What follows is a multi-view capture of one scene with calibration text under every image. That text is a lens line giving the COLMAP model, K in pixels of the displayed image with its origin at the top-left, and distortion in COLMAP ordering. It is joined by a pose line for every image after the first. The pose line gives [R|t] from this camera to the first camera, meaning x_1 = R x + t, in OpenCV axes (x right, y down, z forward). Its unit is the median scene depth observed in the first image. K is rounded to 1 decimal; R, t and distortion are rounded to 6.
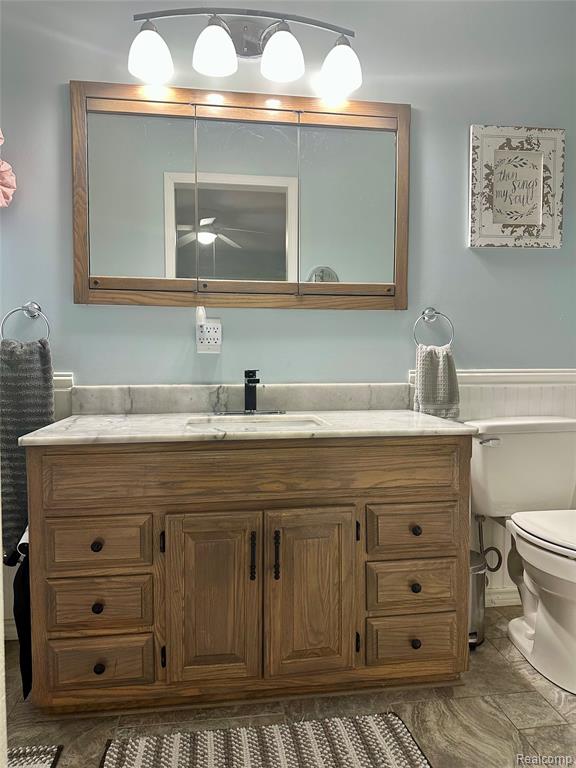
lens RADIAL K [[532.6, 0, 287.8], [0, 532.6, 388.7], [0, 0, 1]] dist [0.128716, -0.195692]
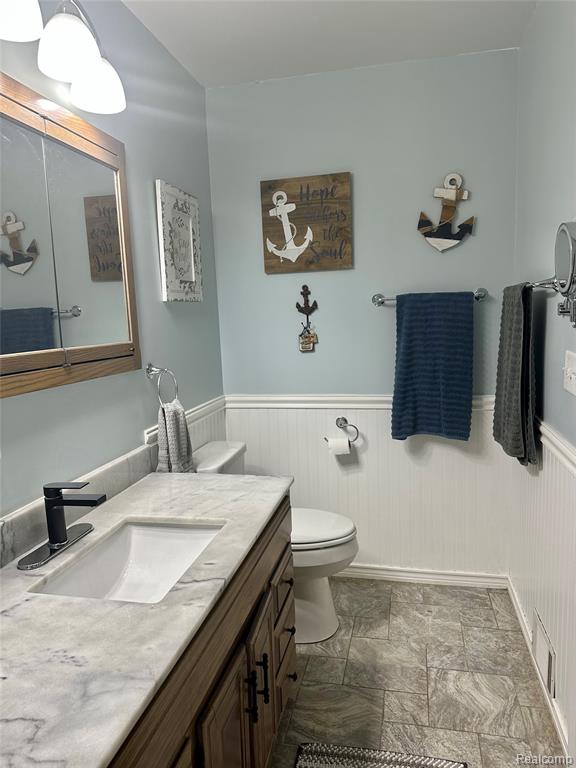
lens RADIAL K [[532.6, 0, 287.8], [0, 532.6, 388.7], [0, 0, 1]] dist [0.128716, -0.195692]
pose [[0.348345, -0.145297, 0.926037, -0.572066], [0.107904, 0.987562, 0.114361, -0.196310], [-0.931135, 0.060086, 0.359690, 0.446950]]
